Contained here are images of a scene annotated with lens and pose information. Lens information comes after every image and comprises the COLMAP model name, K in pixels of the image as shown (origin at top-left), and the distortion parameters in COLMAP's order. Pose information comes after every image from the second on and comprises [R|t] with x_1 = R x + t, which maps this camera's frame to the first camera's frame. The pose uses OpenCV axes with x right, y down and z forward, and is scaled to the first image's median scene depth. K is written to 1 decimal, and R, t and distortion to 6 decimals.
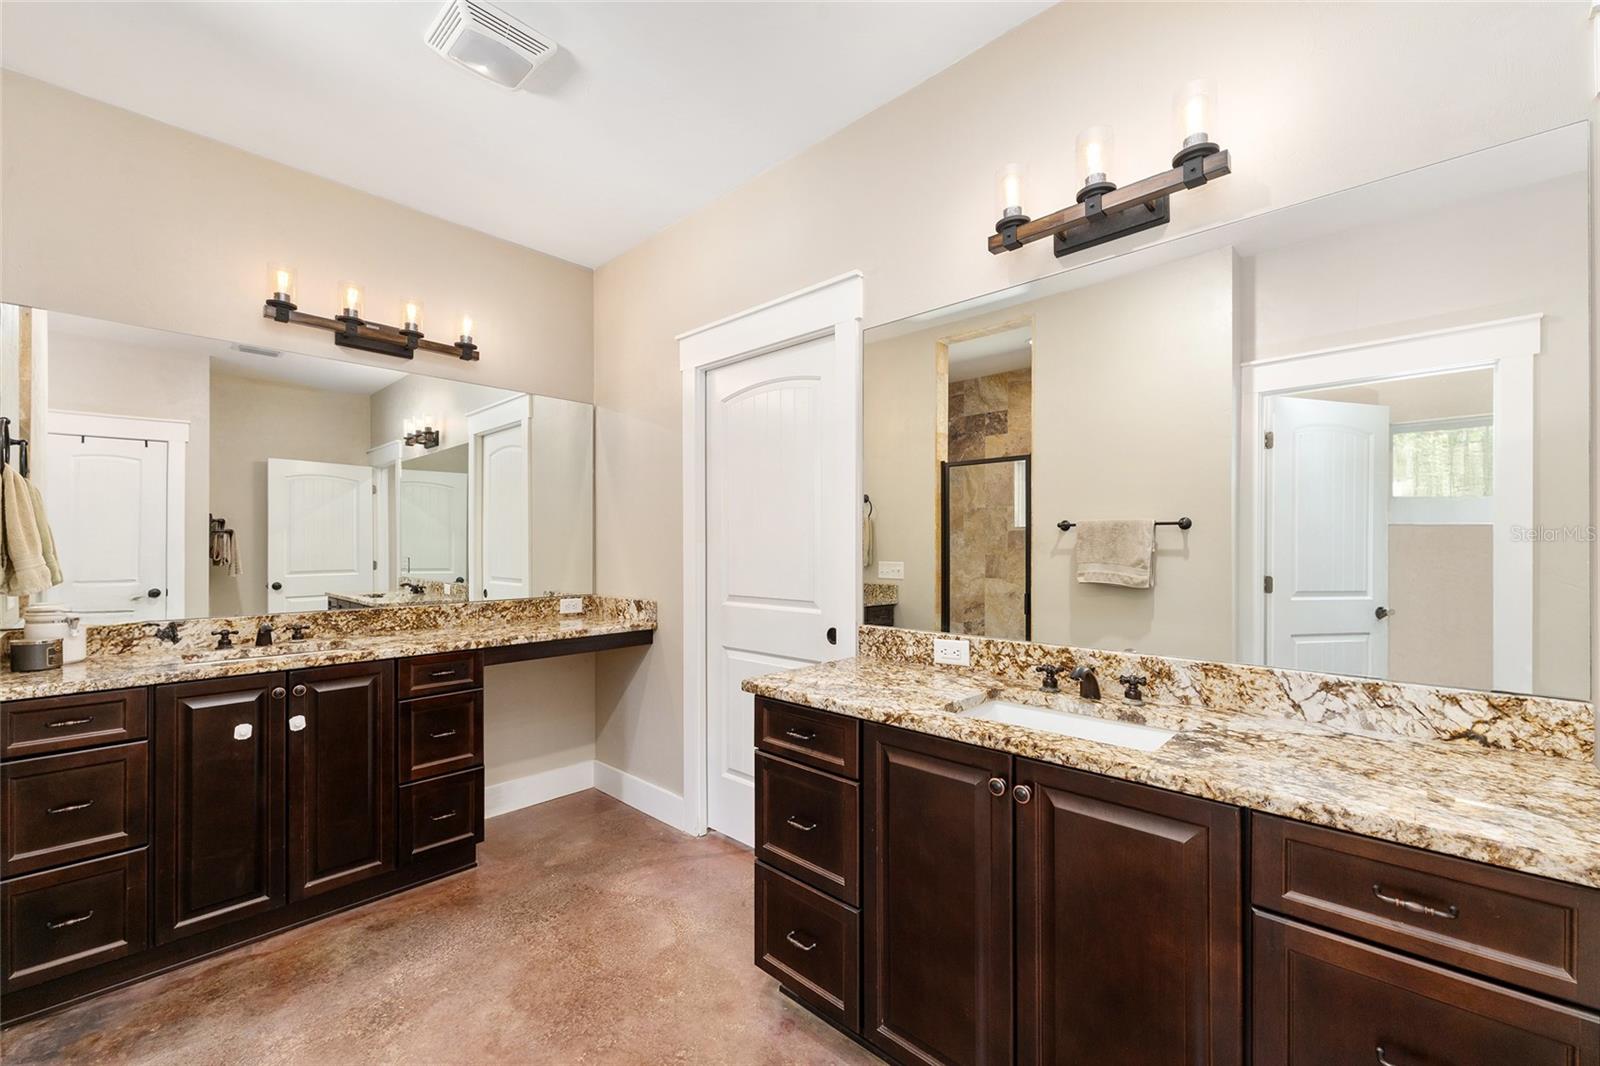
lens RADIAL K [[643.7, 0, 803.1], [0, 643.7, 546.3], [0, 0, 1]] dist [0.001366, 0.000023]
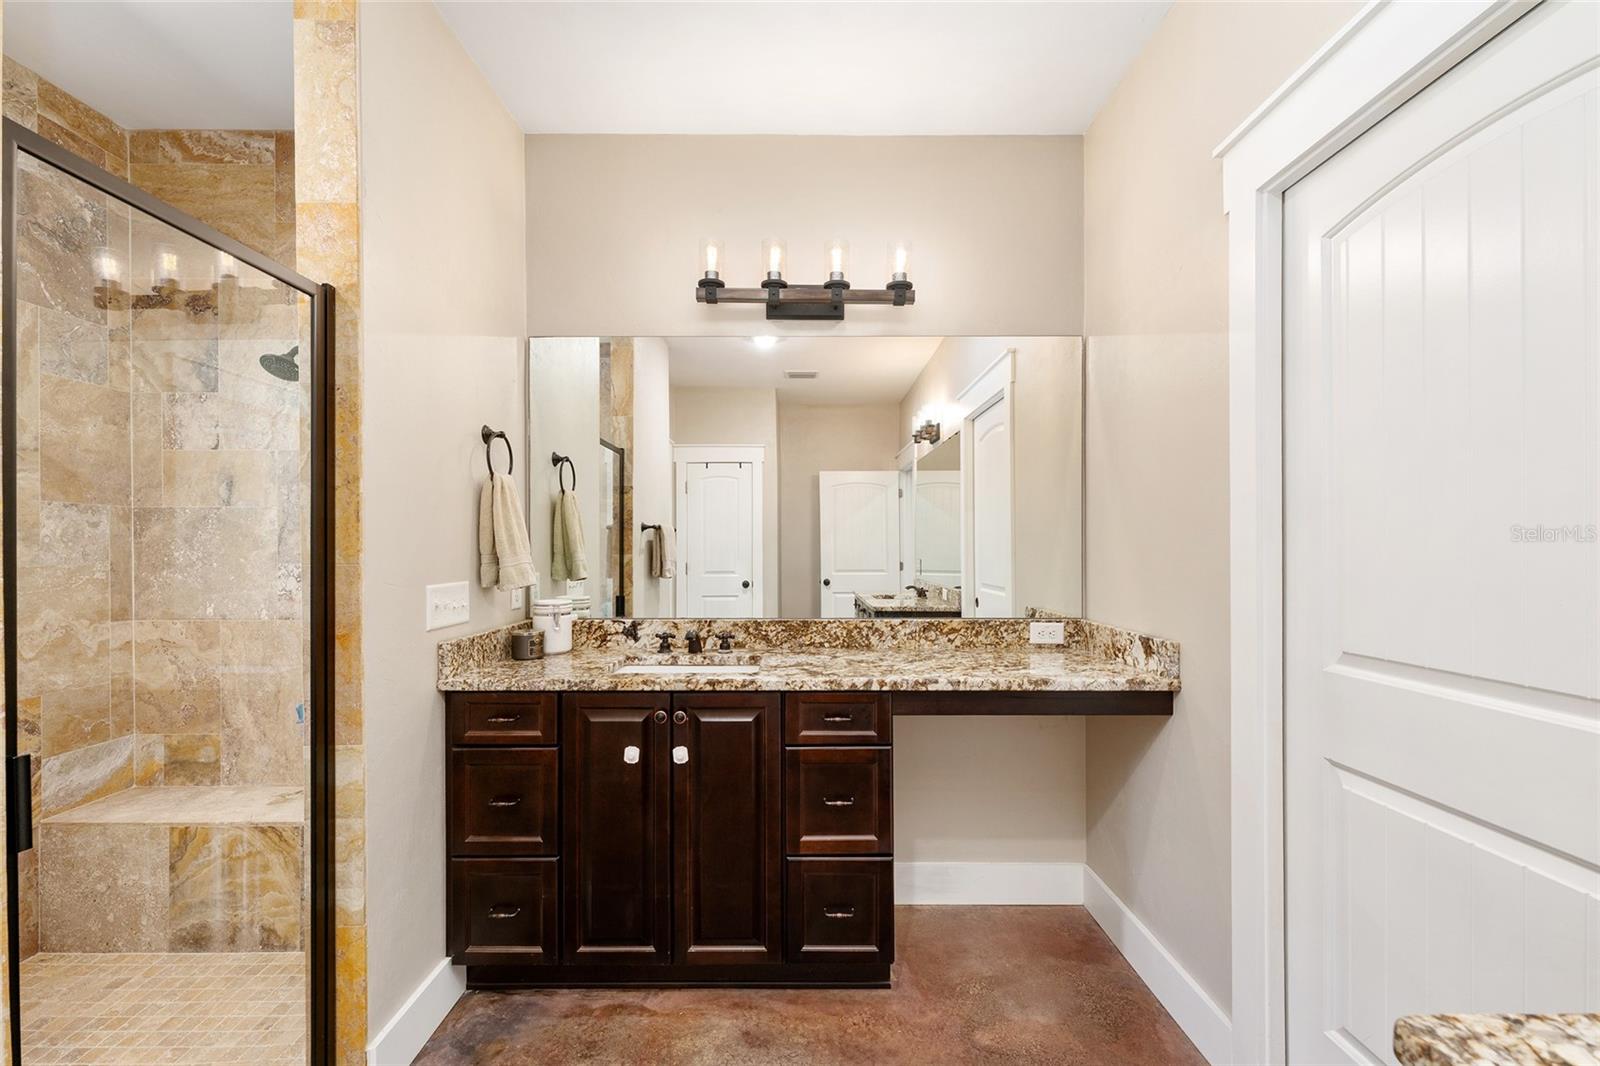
lens RADIAL K [[643.7, 0, 803.1], [0, 643.7, 546.3], [0, 0, 1]] dist [0.001366, 0.000023]
pose [[0.683969, -0.001239, -0.729510, -0.054965], [-0.000727, 0.999997, -0.002380, 0.002156], [0.729511, 0.002158, 0.683966, 0.519050]]
